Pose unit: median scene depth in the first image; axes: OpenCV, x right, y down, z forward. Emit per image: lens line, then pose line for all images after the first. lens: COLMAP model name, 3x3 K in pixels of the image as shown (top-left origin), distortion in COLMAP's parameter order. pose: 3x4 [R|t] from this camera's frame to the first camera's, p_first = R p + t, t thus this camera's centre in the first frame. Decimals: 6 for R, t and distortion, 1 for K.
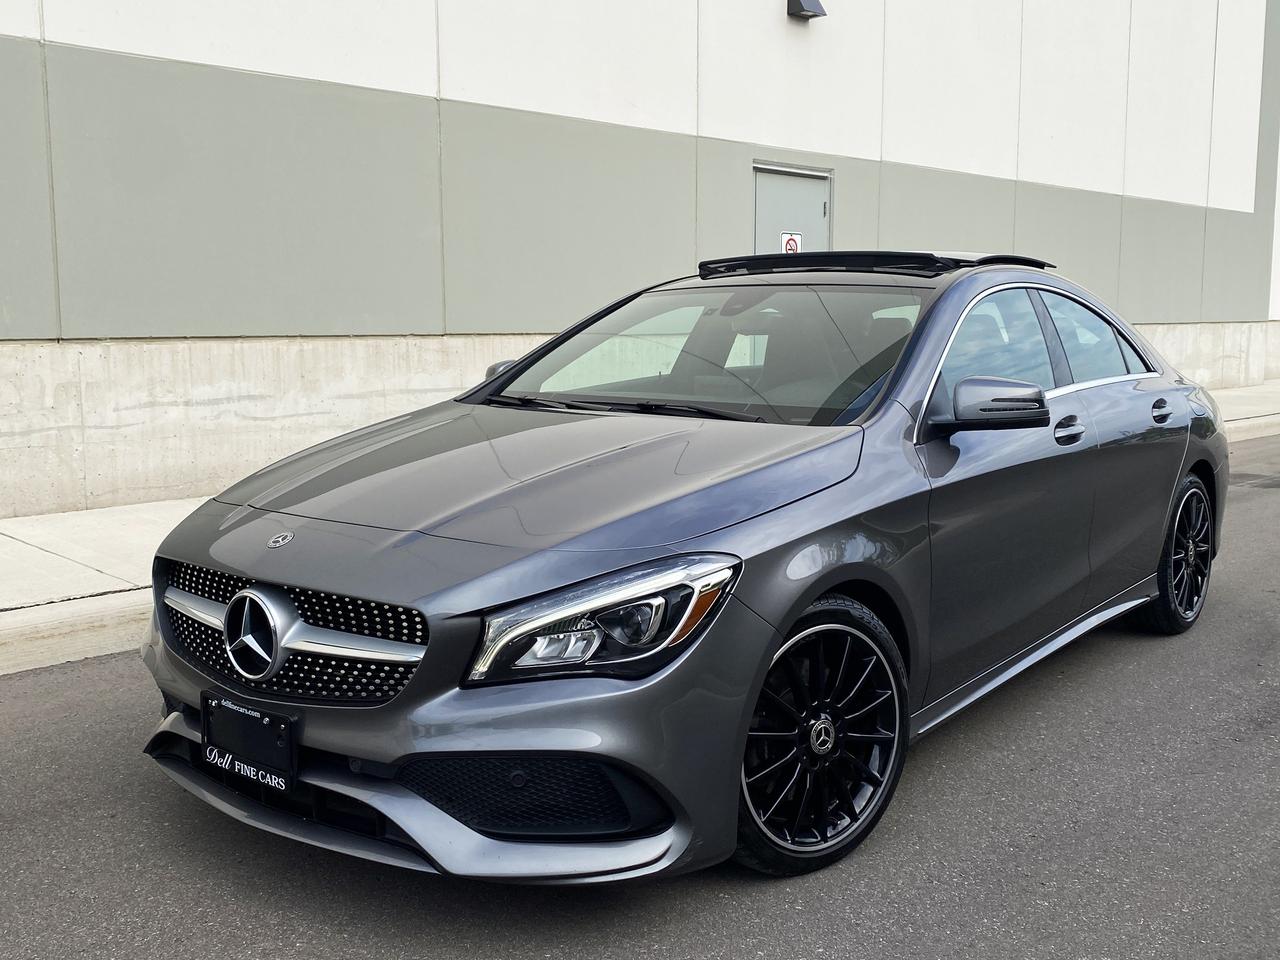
lens RADIAL K [[1304.4, 0, 639.8], [0, 1304.4, 480.8], [0, 0, 1]] dist [0.015702, 0.000000]
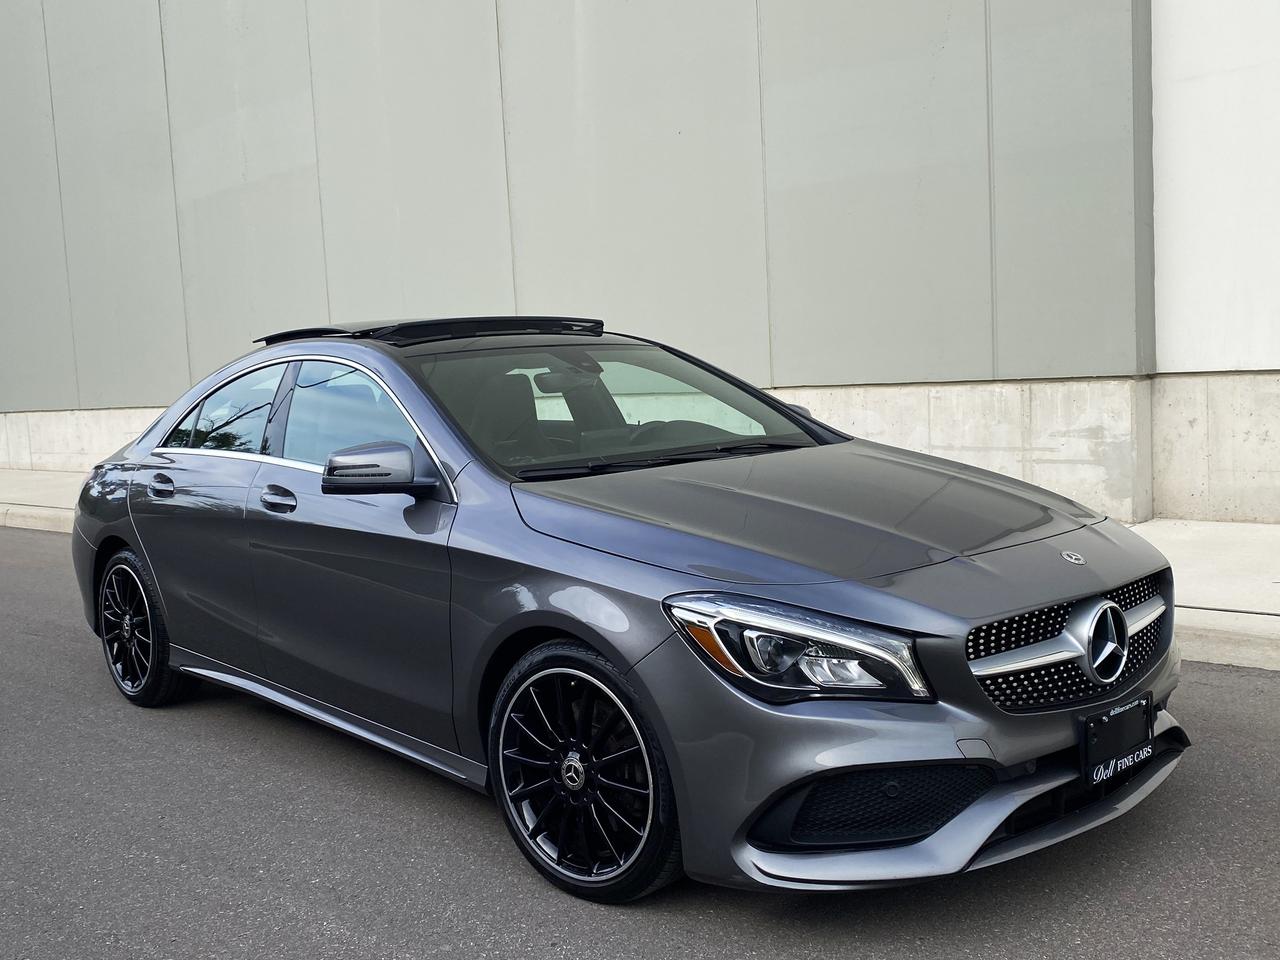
lens RADIAL K [[1304.4, 0, 641.4], [0, 1304.4, 476.9], [0, 0, 1]] dist [0.015702, 0.000000]
pose [[0.130109, -0.101944, 0.986245, -1.154381], [0.178371, 0.980878, 0.077858, -0.141418], [-0.975323, 0.165787, 0.145805, 0.975388]]
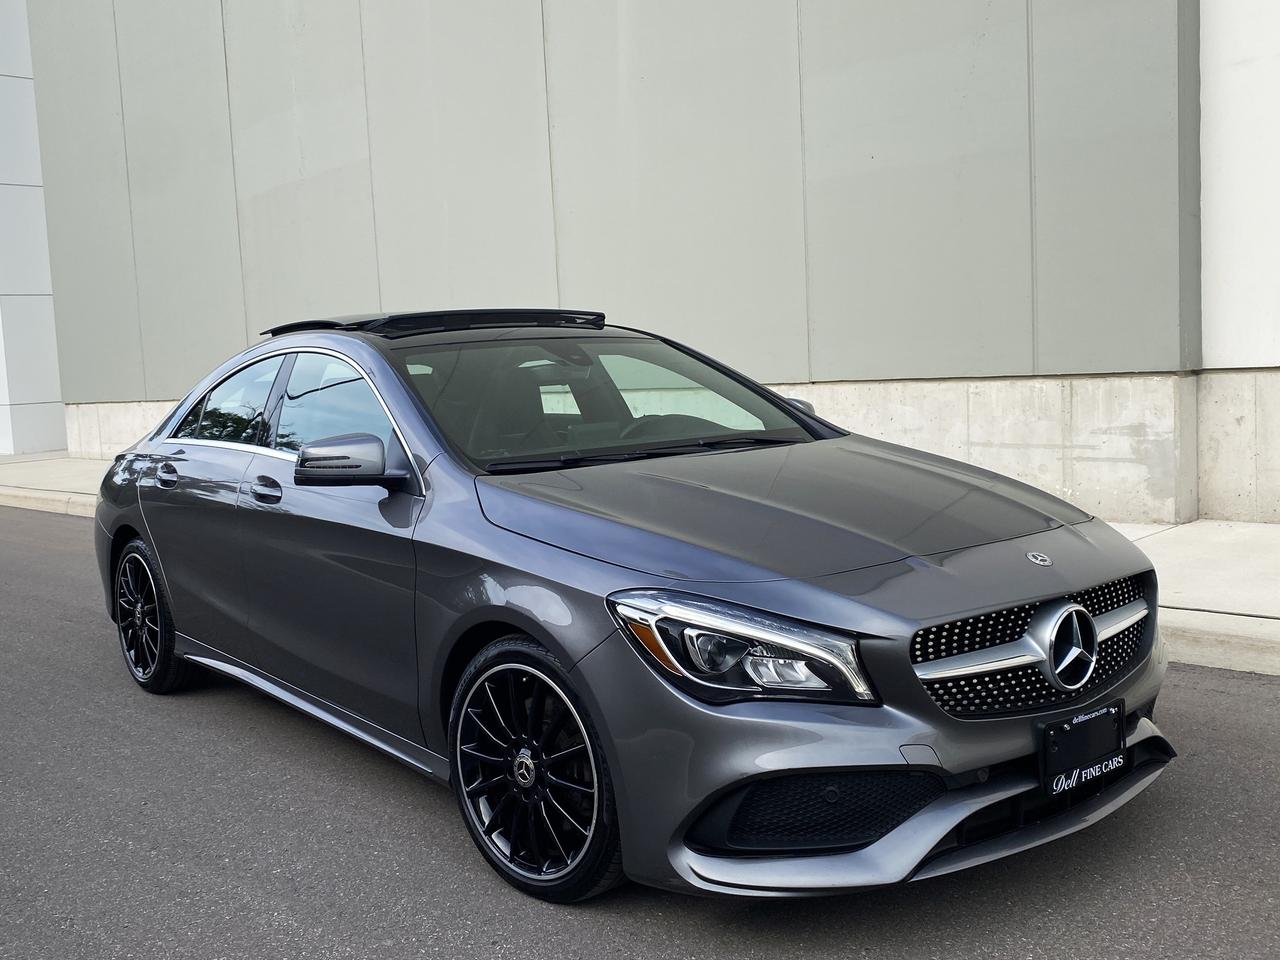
lens RADIAL K [[1304.4, 0, 638.1], [0, 1304.4, 474.4], [0, 0, 1]] dist [0.015702, 0.000000]
pose [[0.195168, -0.102597, 0.975389, -1.125484], [0.174383, 0.982297, 0.068431, -0.124392], [-0.965142, 0.156736, 0.209604, 0.891627]]
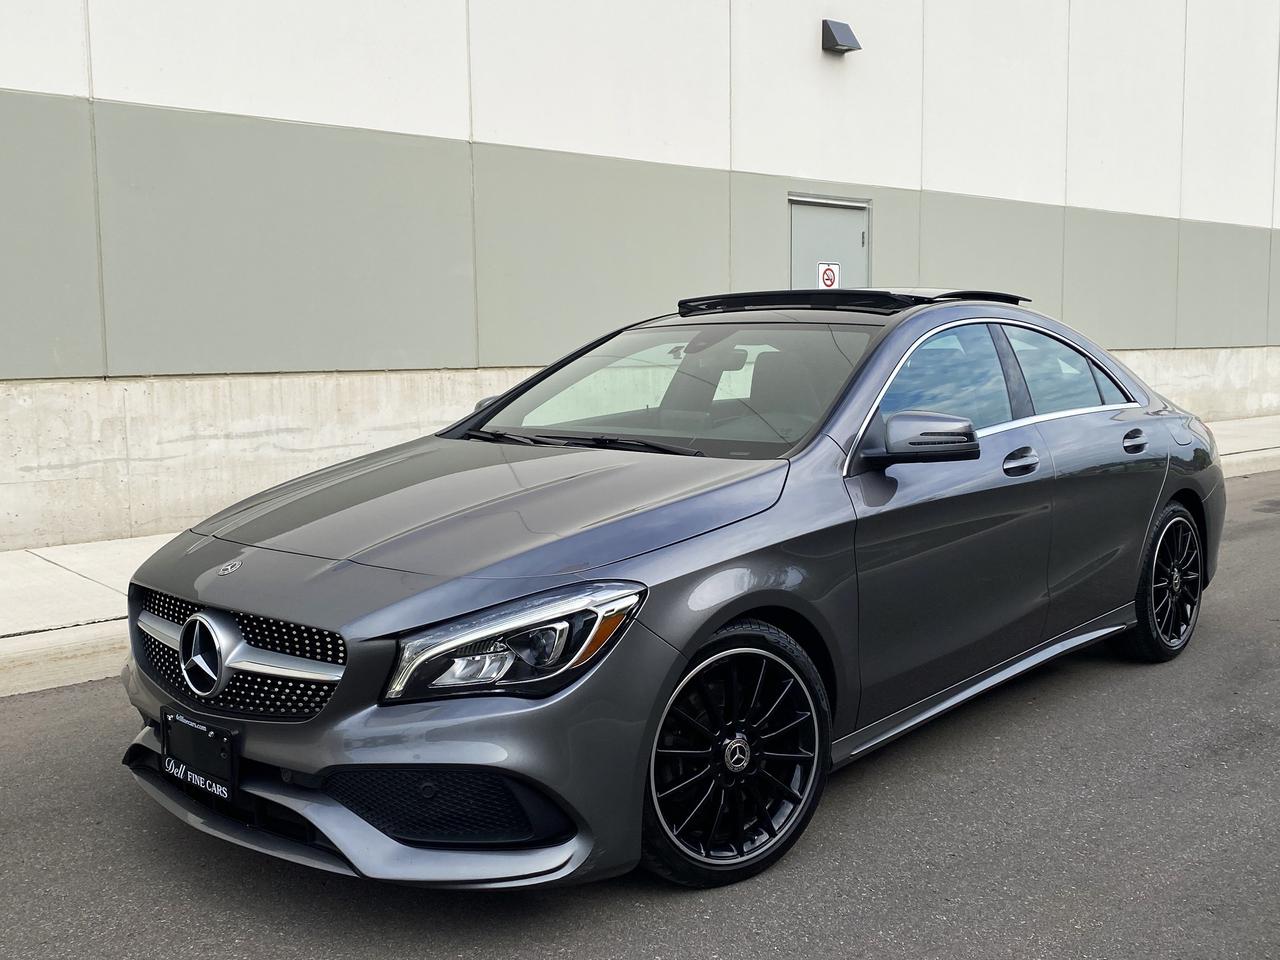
lens RADIAL K [[1304.4, 0, 633.9], [0, 1304.4, 482.0], [0, 0, 1]] dist [0.015702, 0.000000]
pose [[0.997511, -0.003053, -0.070450, 0.113478], [0.001711, 0.999816, -0.019111, -0.003947], [0.070495, 0.018943, 0.997332, -0.052160]]
